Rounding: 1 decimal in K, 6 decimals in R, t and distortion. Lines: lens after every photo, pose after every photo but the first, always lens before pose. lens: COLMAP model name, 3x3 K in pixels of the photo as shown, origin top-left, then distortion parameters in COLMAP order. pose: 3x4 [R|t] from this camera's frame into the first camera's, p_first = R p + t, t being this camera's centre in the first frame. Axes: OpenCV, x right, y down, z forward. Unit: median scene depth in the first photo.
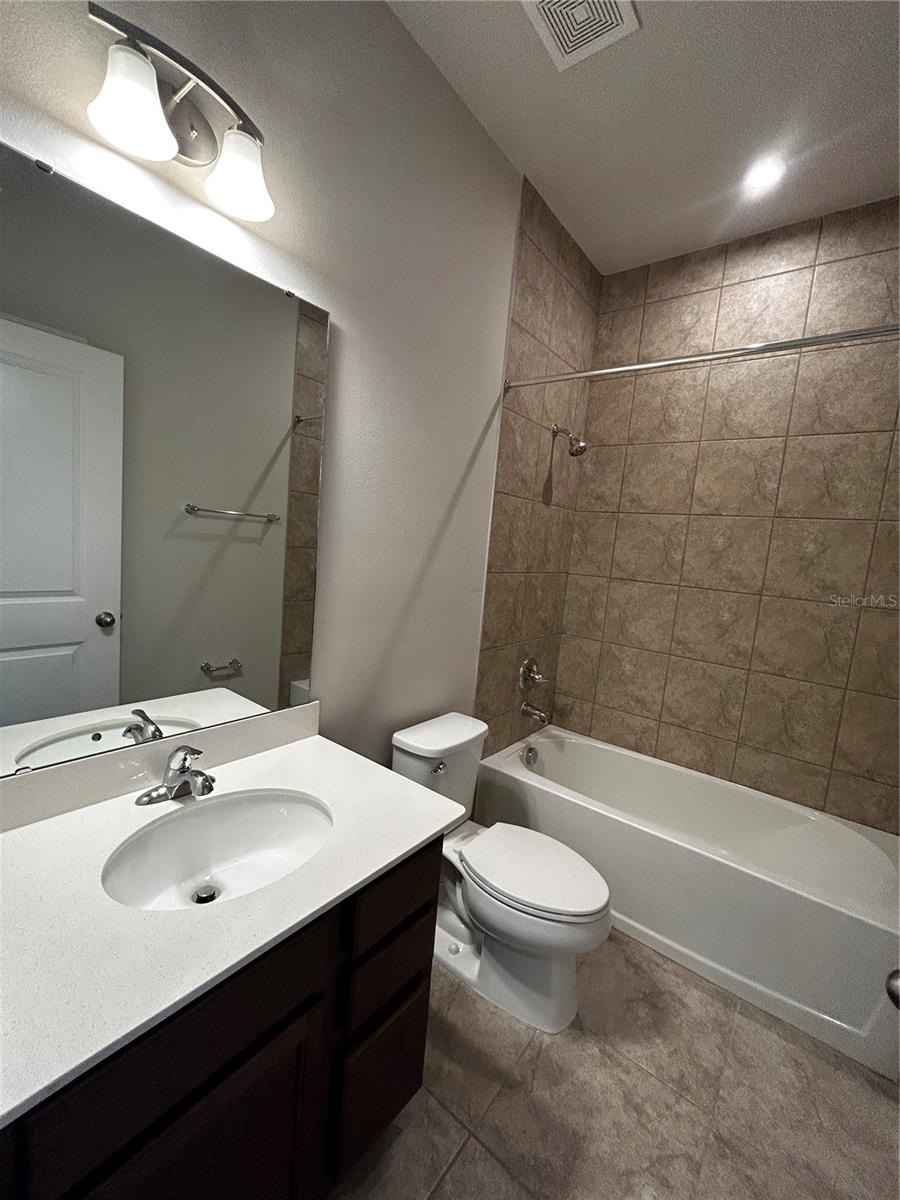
lens RADIAL K [[486.9, 0, 451.8], [0, 486.9, 600.2], [0, 0, 1]] dist [0.012875, 0.000216]
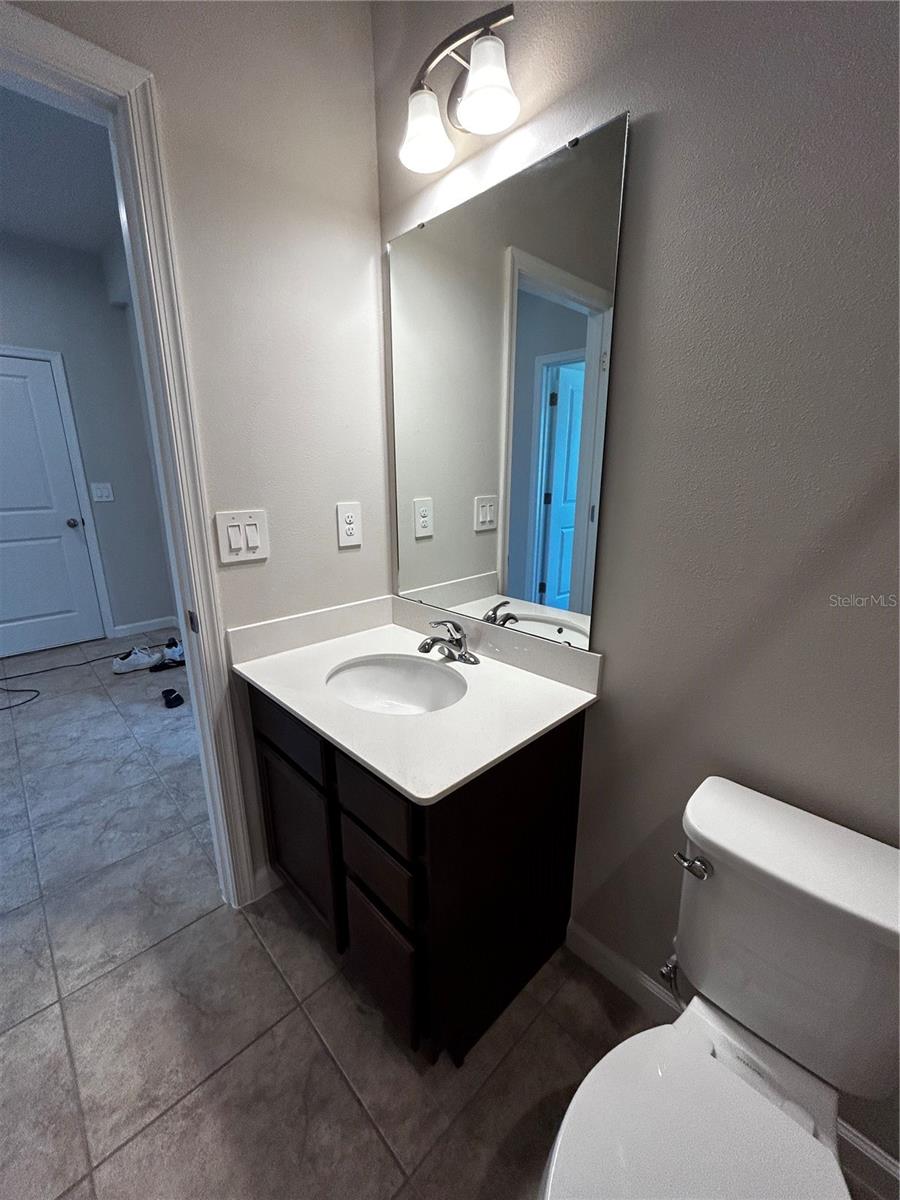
lens RADIAL K [[486.9, 0, 450.9], [0, 486.9, 600.4], [0, 0, 1]] dist [0.012875, 0.000216]
pose [[-0.123565, 0.181050, -0.975681, 0.595958], [-0.127740, 0.972133, 0.196570, -0.012120], [0.984080, 0.148923, -0.096994, 0.920352]]
